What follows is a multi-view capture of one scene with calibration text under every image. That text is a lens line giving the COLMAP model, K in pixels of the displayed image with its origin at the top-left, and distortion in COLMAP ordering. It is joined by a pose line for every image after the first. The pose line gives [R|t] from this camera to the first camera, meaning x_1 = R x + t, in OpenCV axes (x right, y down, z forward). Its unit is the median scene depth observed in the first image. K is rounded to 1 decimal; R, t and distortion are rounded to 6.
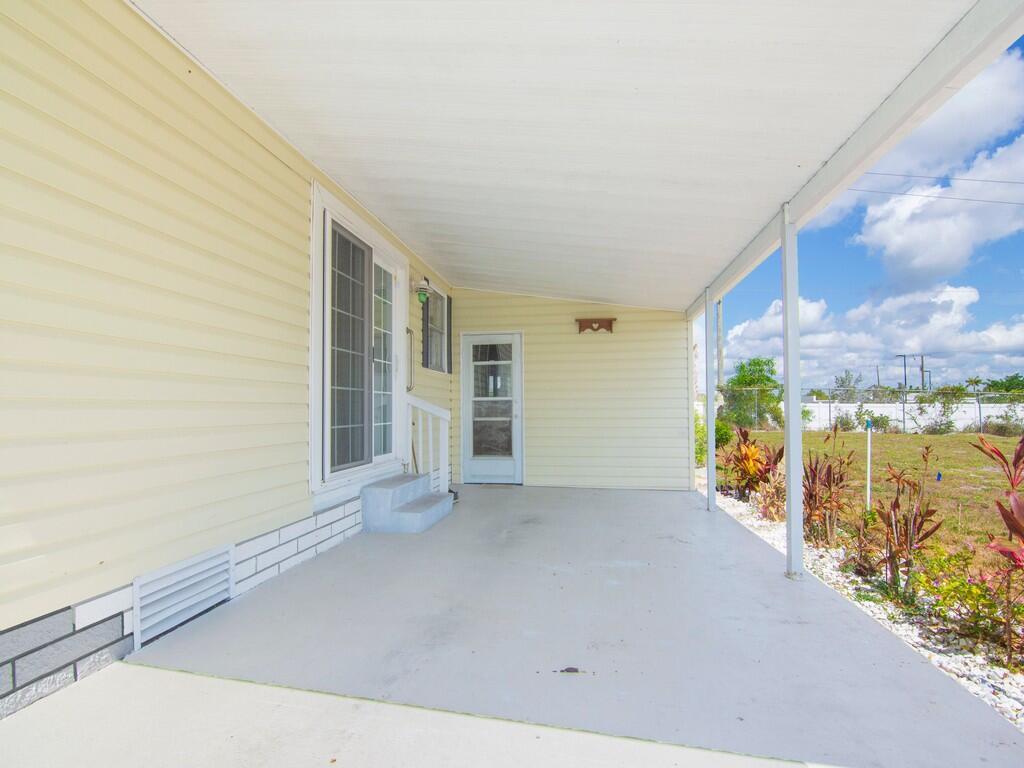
lens RADIAL K [[499.6, 0, 514.0], [0, 499.6, 392.0], [0, 0, 1]] dist [0.001744, -0.000458]
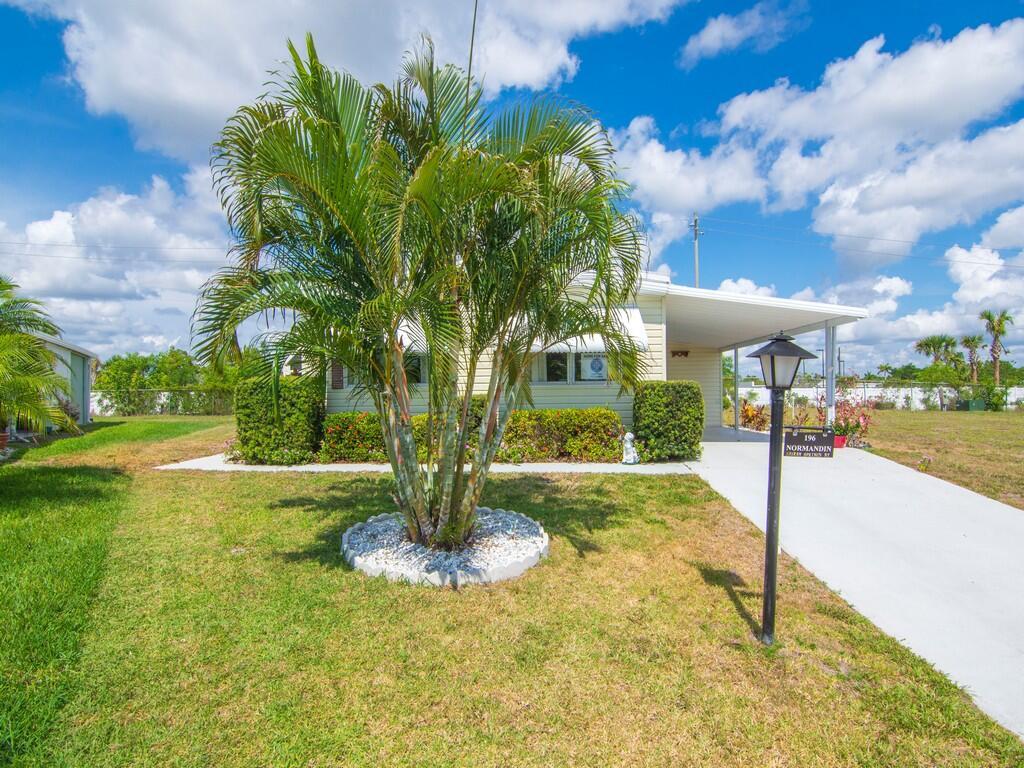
lens RADIAL K [[499.6, 0, 514.0], [0, 499.6, 392.0], [0, 0, 1]] dist [0.001744, -0.000458]
pose [[0.994743, -0.002233, 0.102377, -0.822738], [-0.000986, 0.999507, 0.031384, -0.033372], [-0.102397, -0.031320, 0.994250, -1.176581]]
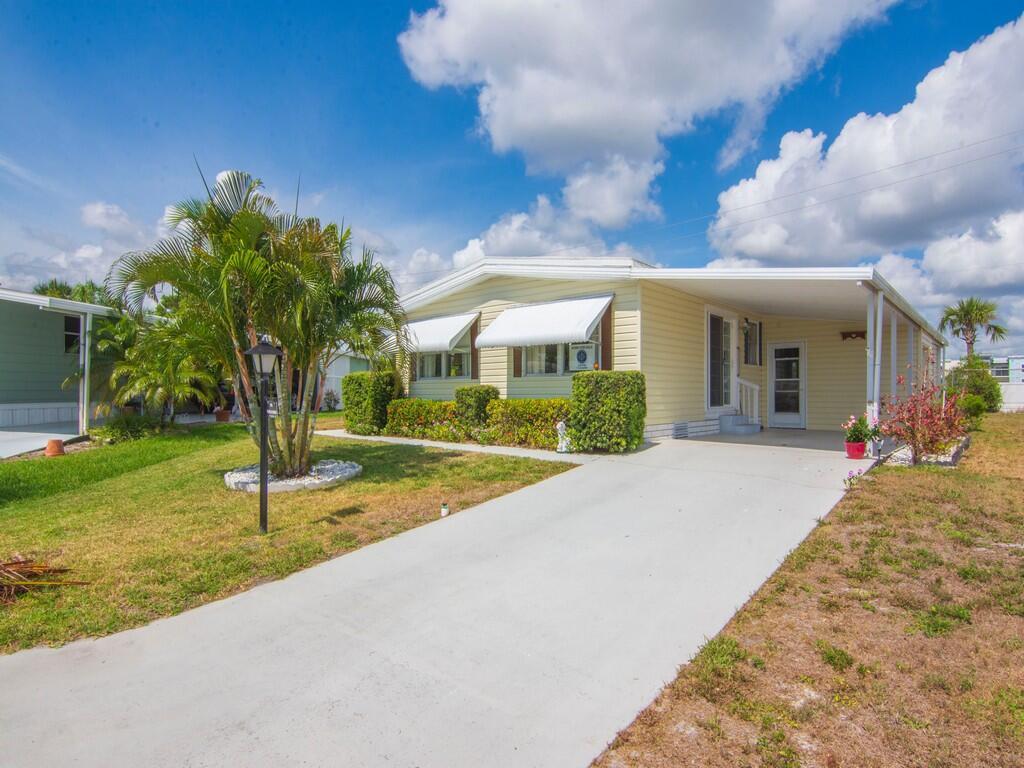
lens RADIAL K [[553.9, 0, 515.4], [0, 553.9, 388.7], [0, 0, 1]] dist [-0.004511, 0.000067]
pose [[0.844036, 0.003525, -0.536276, 0.206001], [0.012231, 0.999592, 0.025821, -0.017187], [0.536148, -0.028353, 0.843648, -1.219104]]
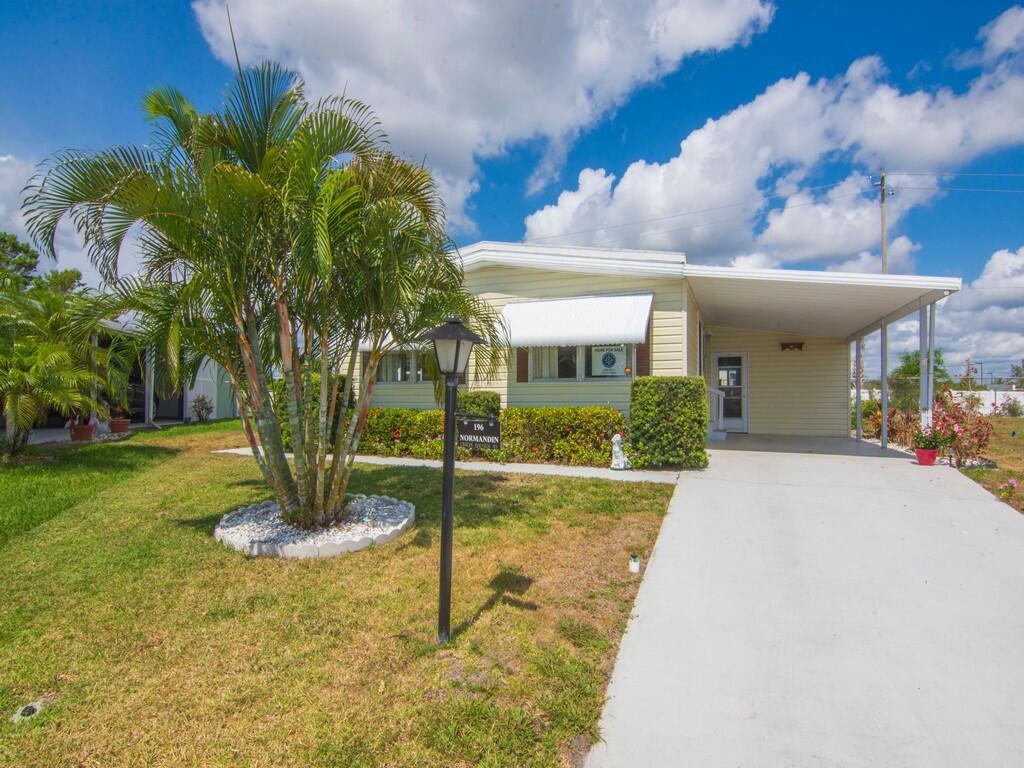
lens RADIAL K [[535.2, 0, 517.2], [0, 535.2, 390.5], [0, 0, 1]] dist [0.018902, -0.023534]
pose [[0.973284, 0.004391, -0.229563, -0.372804], [0.000682, 0.999757, 0.022018, -0.017934], [0.229604, -0.021587, 0.973045, -1.177656]]
